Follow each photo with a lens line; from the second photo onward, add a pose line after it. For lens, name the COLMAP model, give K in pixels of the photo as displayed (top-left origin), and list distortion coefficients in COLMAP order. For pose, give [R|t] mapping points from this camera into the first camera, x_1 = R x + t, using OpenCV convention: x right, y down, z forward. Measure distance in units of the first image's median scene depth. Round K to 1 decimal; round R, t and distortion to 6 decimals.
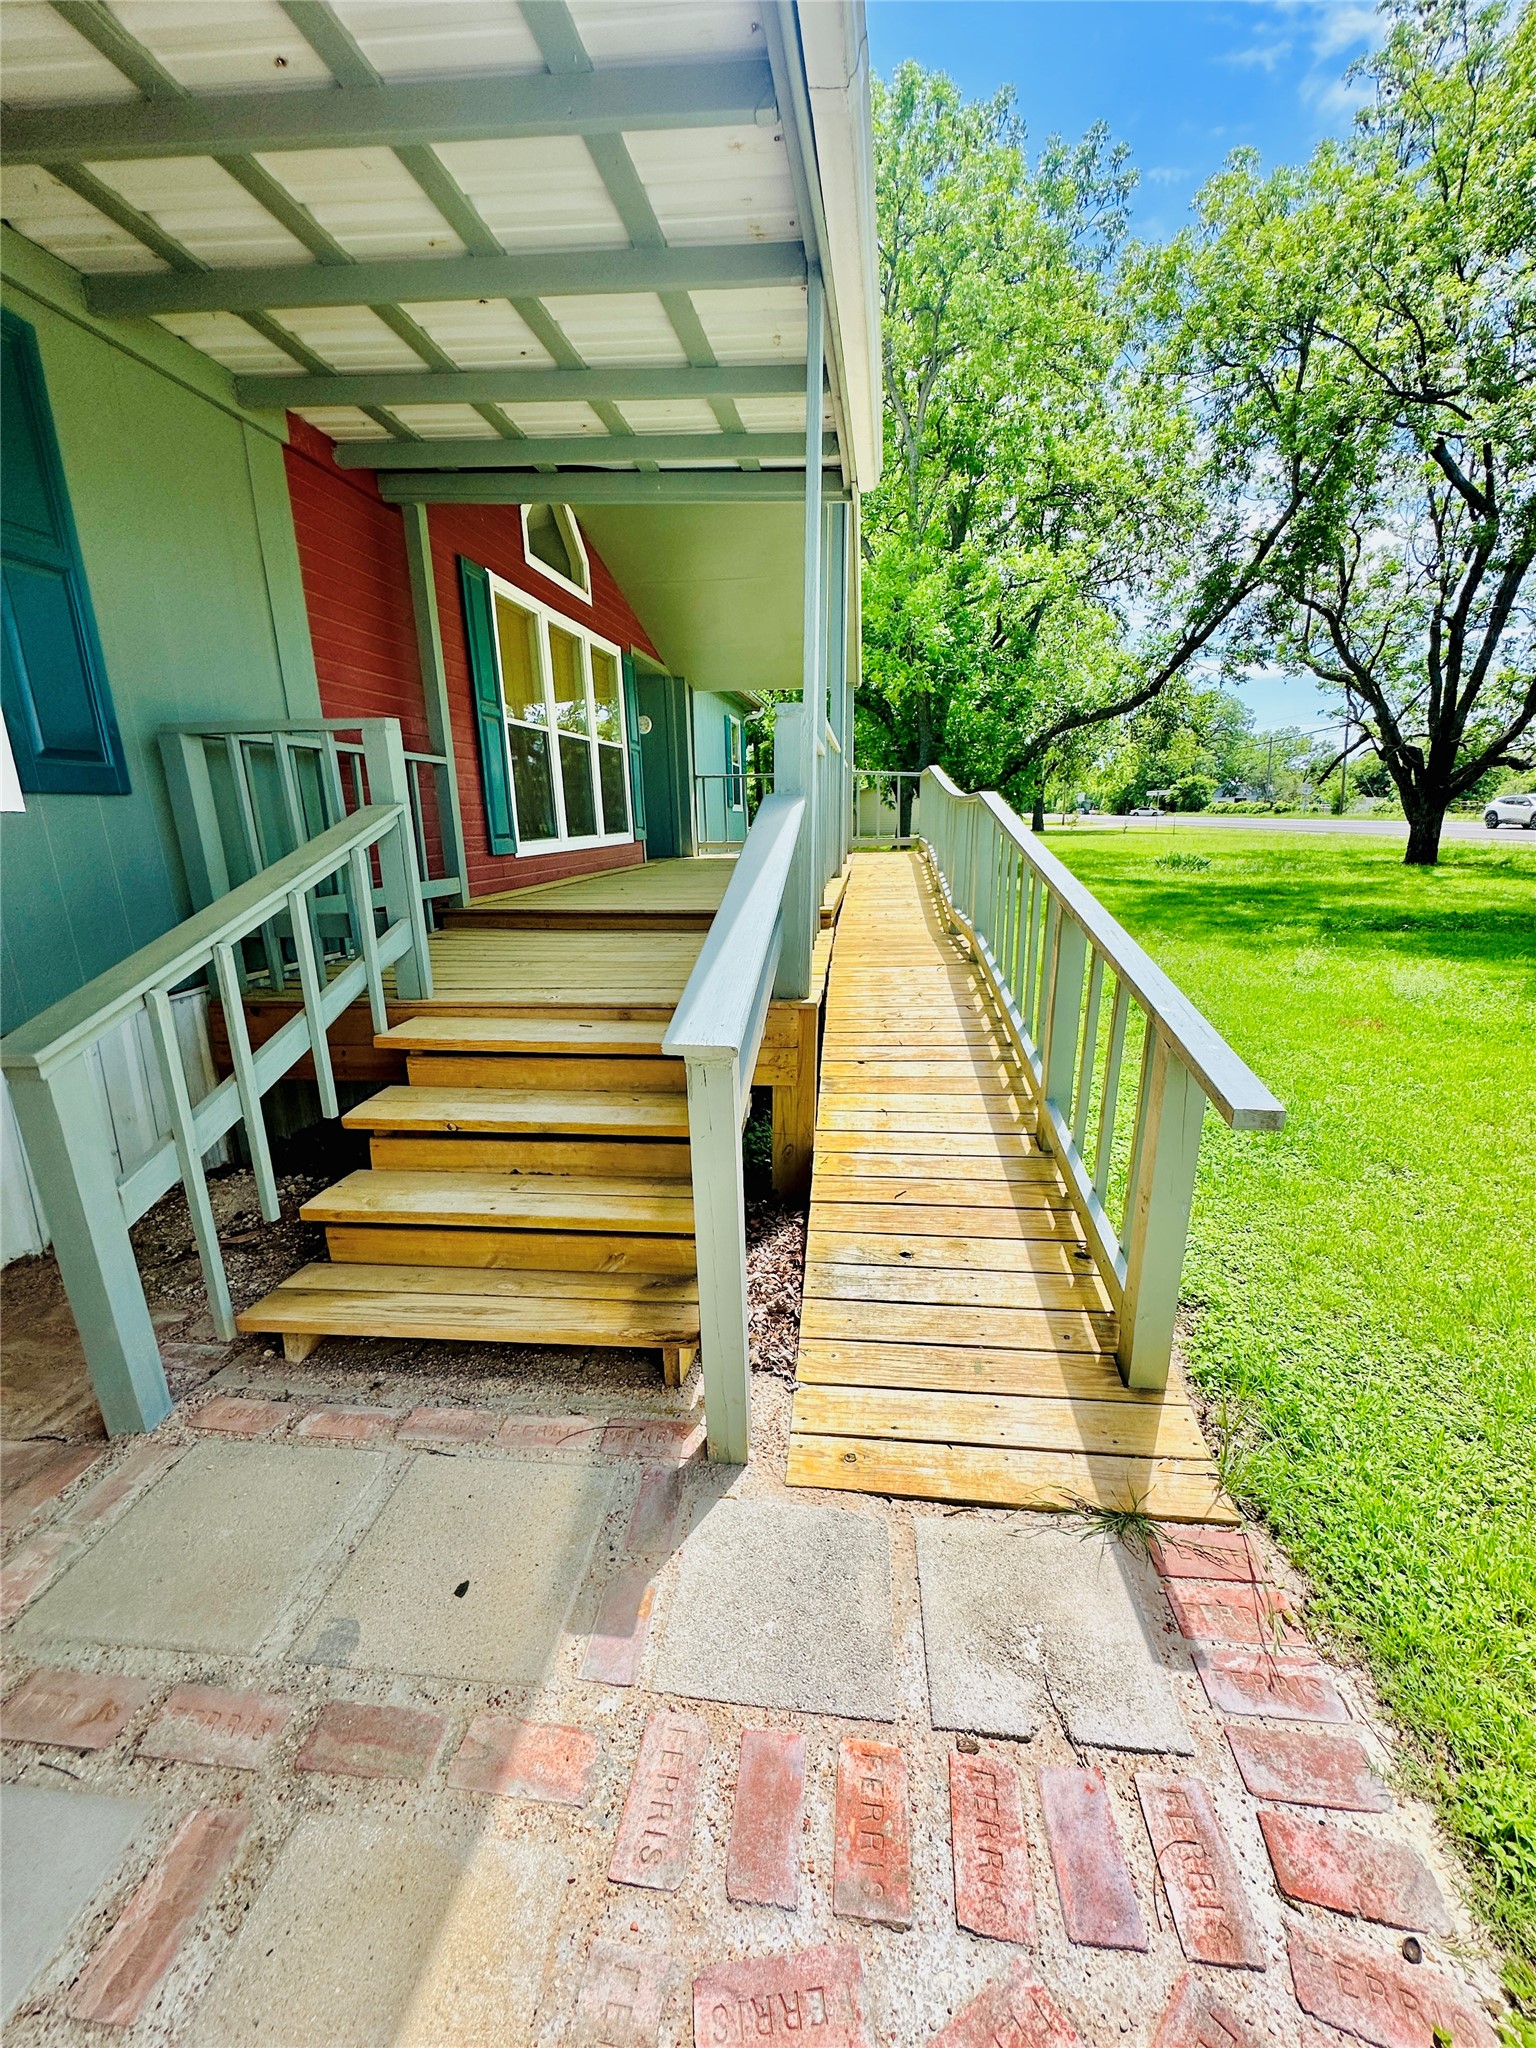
lens RADIAL K [[806.5, 0, 768.0], [0, 806.5, 1024.0], [0, 0, 1]] dist [0.000405, 0.000029]
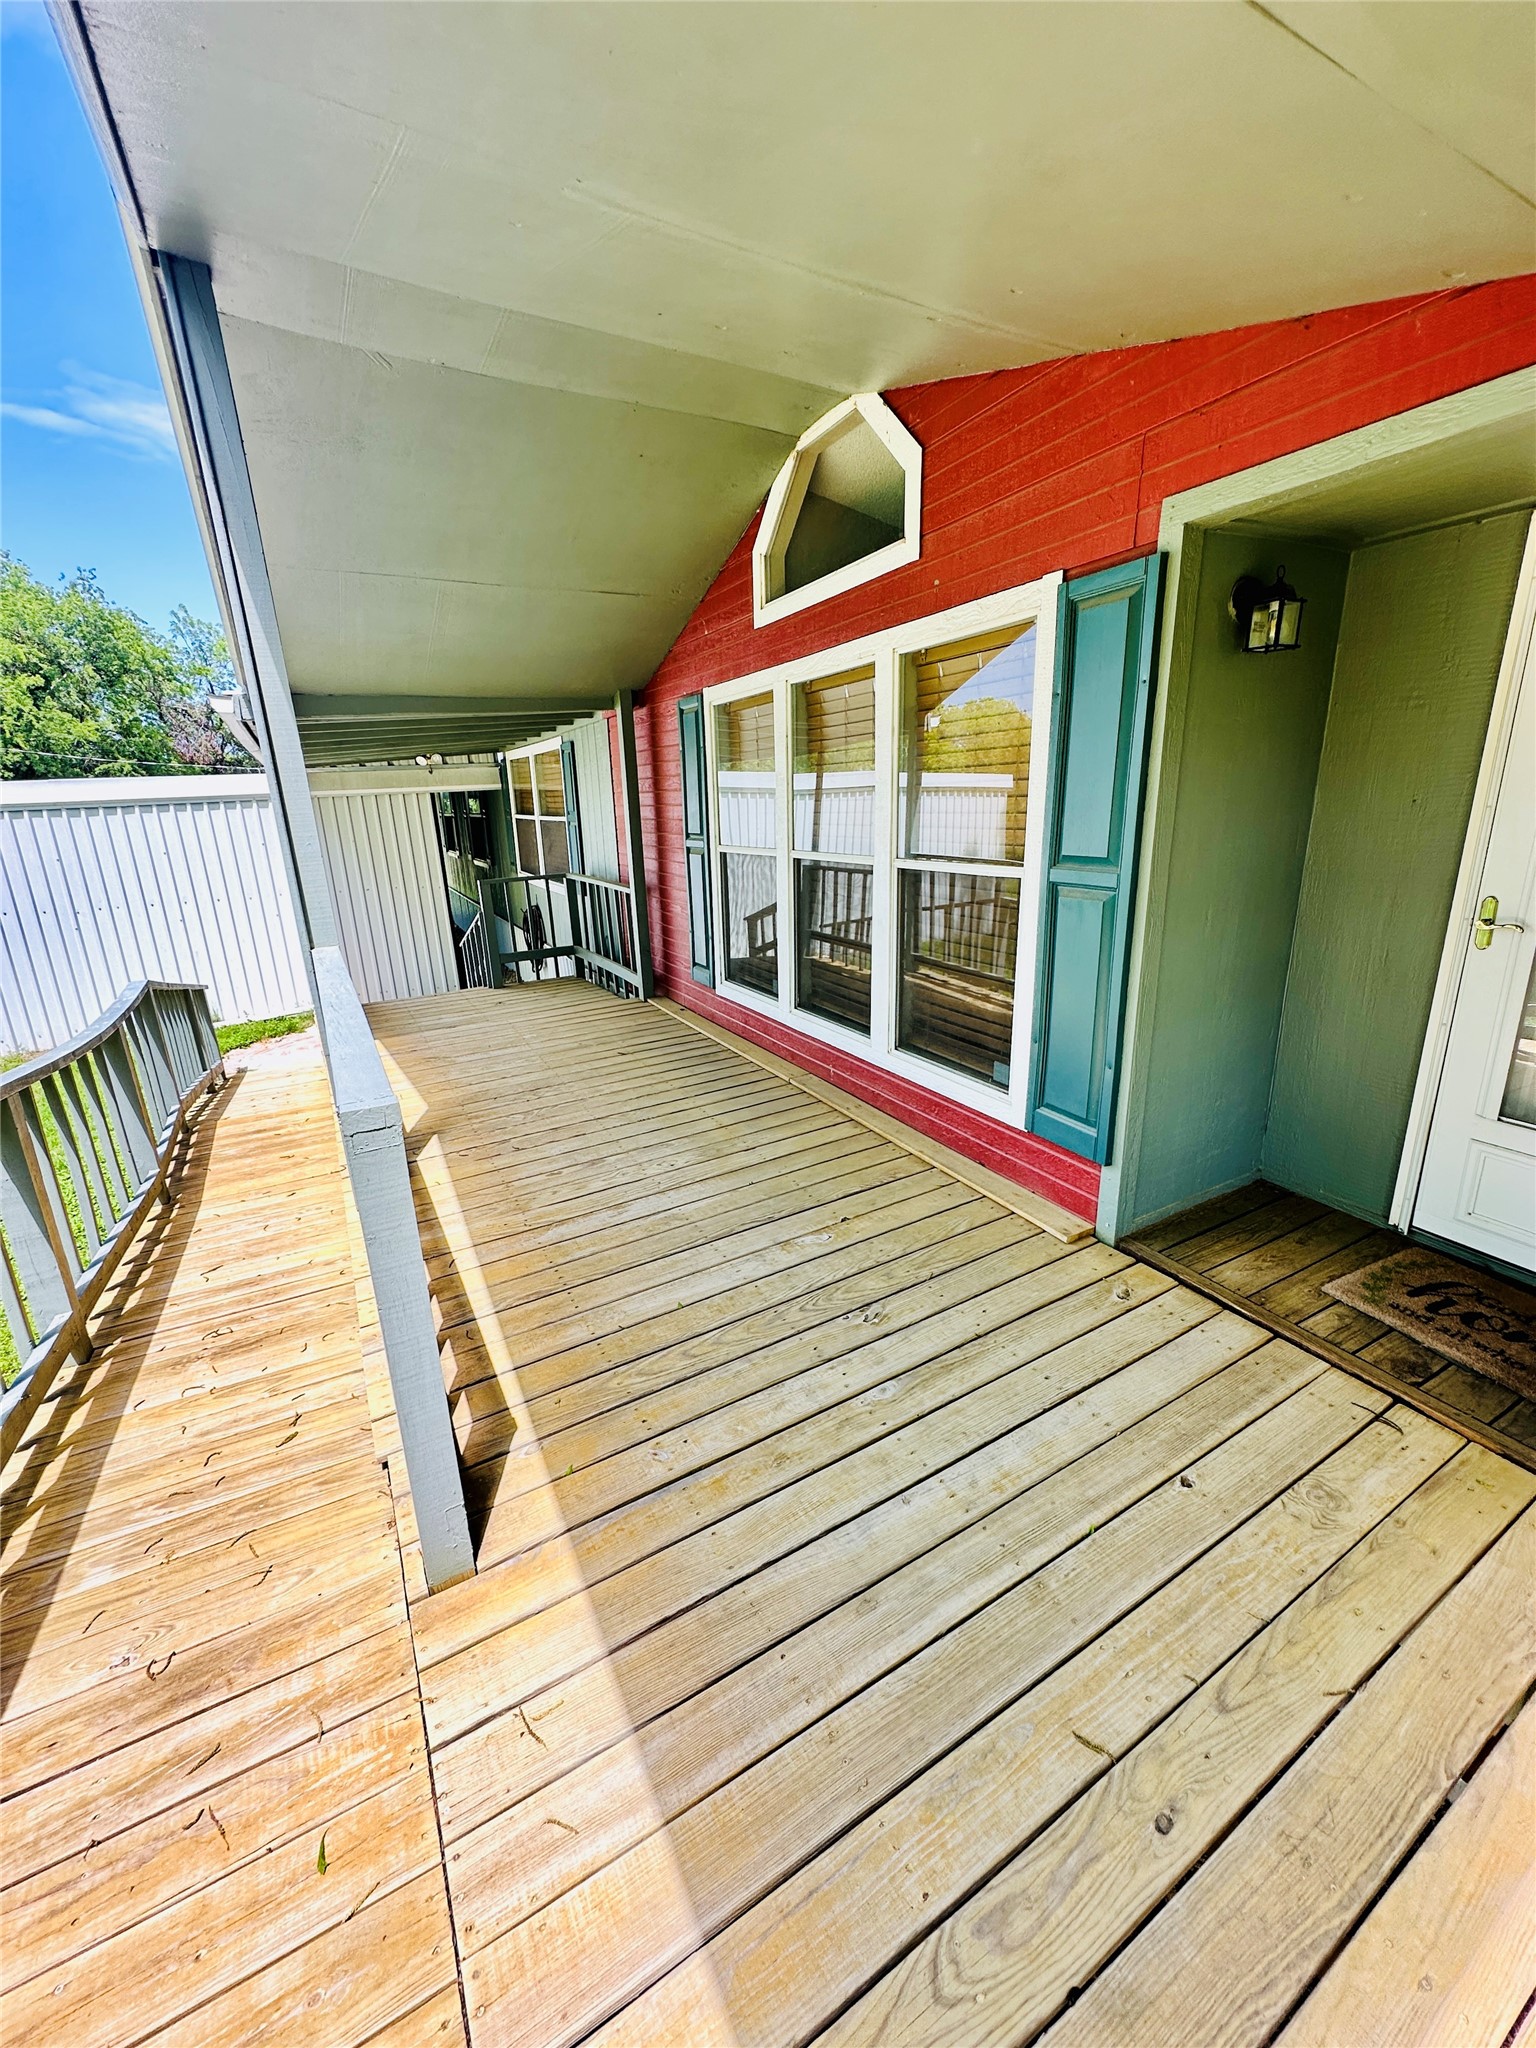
lens RADIAL K [[806.5, 0, 768.0], [0, 806.5, 1024.0], [0, 0, 1]] dist [0.000405, 0.000029]
pose [[-0.799466, 0.192861, -0.568910, 0.160089], [-0.130532, 0.868658, 0.477907, -0.562183], [0.586357, 0.456331, -0.669288, 1.532317]]
